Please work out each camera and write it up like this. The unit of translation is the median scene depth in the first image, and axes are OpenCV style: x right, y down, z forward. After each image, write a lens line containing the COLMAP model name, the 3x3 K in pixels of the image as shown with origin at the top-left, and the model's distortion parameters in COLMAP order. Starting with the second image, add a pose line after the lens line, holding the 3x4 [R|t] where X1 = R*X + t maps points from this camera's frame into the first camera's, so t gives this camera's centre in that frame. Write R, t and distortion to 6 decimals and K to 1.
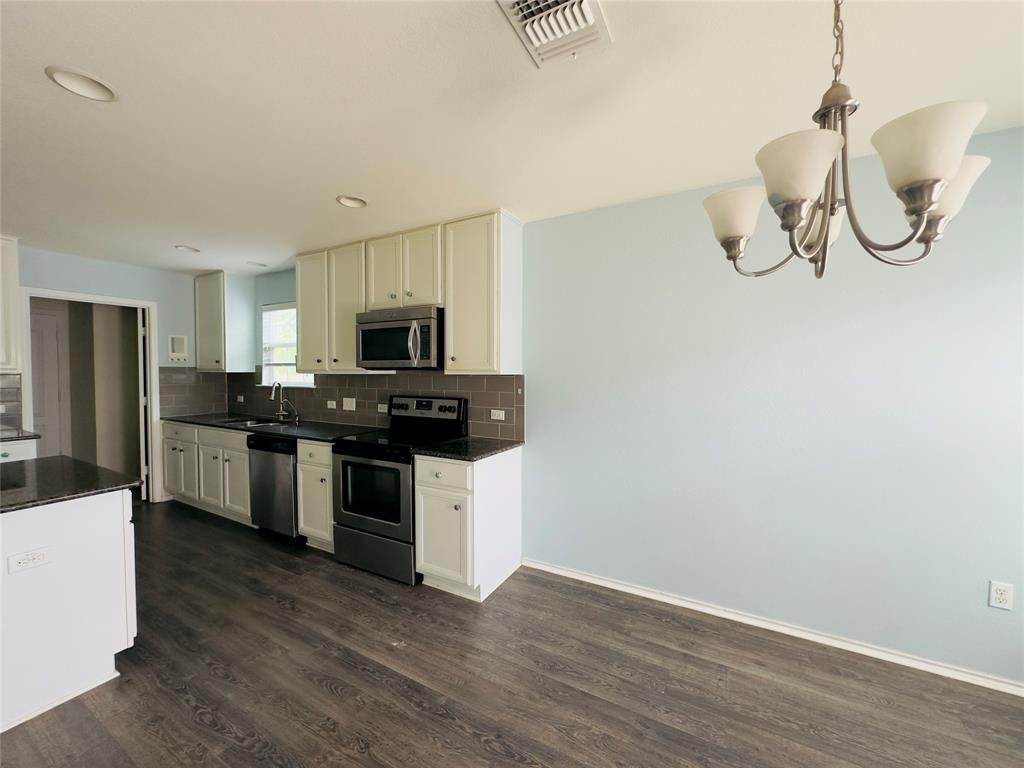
lens RADIAL K [[408.9, 0, 512.9], [0, 408.9, 382.7], [0, 0, 1]] dist [-0.002166, 0.000215]
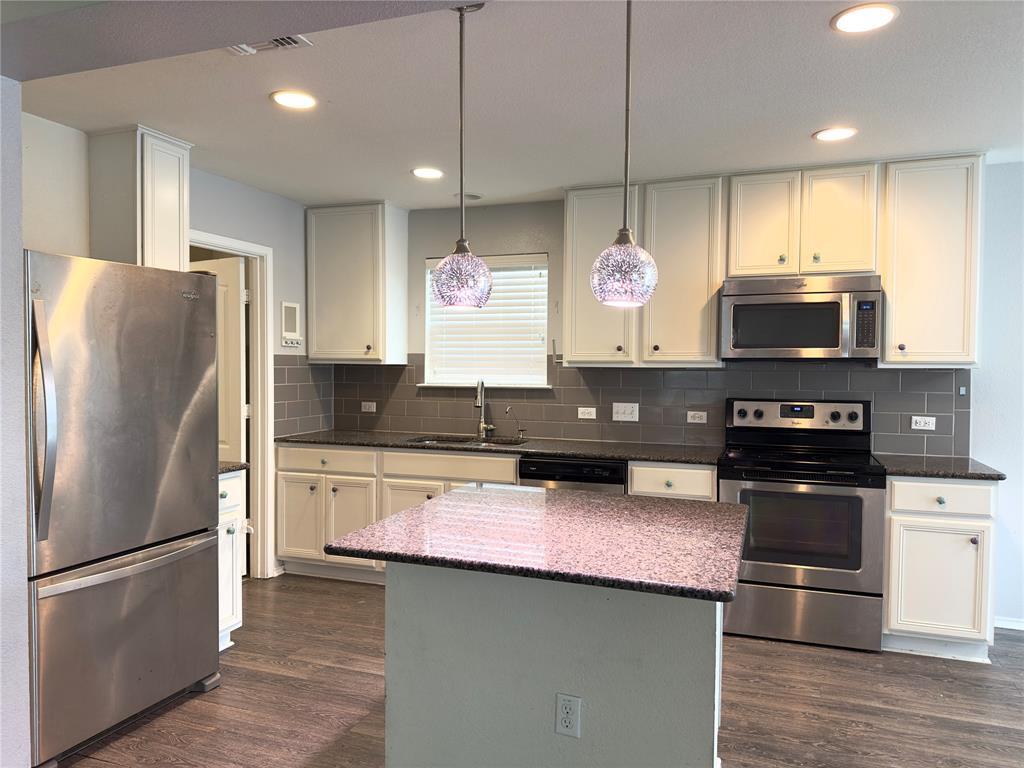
lens RADIAL K [[717.6, 0, 511.2], [0, 717.6, 387.1], [0, 0, 1]] dist [0.030026, -0.031698]
pose [[0.987753, -0.001590, 0.156017, -1.018656], [0.000872, 0.999989, 0.004675, 0.007184], [-0.156022, -0.004482, 0.987743, -0.175635]]
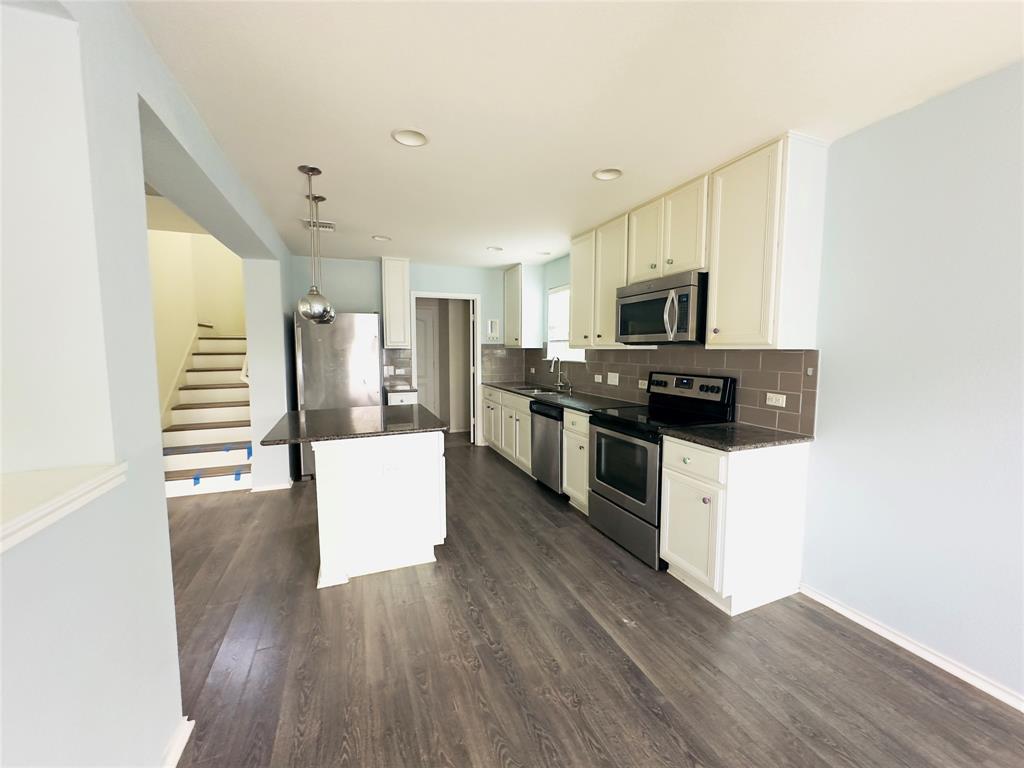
lens RADIAL K [[408.9, 0, 513.1], [0, 408.9, 382.8], [0, 0, 1]] dist [-0.002166, 0.000215]
pose [[0.776812, 0.052186, -0.627567, 0.066487], [-0.018102, 0.997999, 0.060582, 0.006165], [0.629472, -0.035701, 0.776202, 0.058054]]
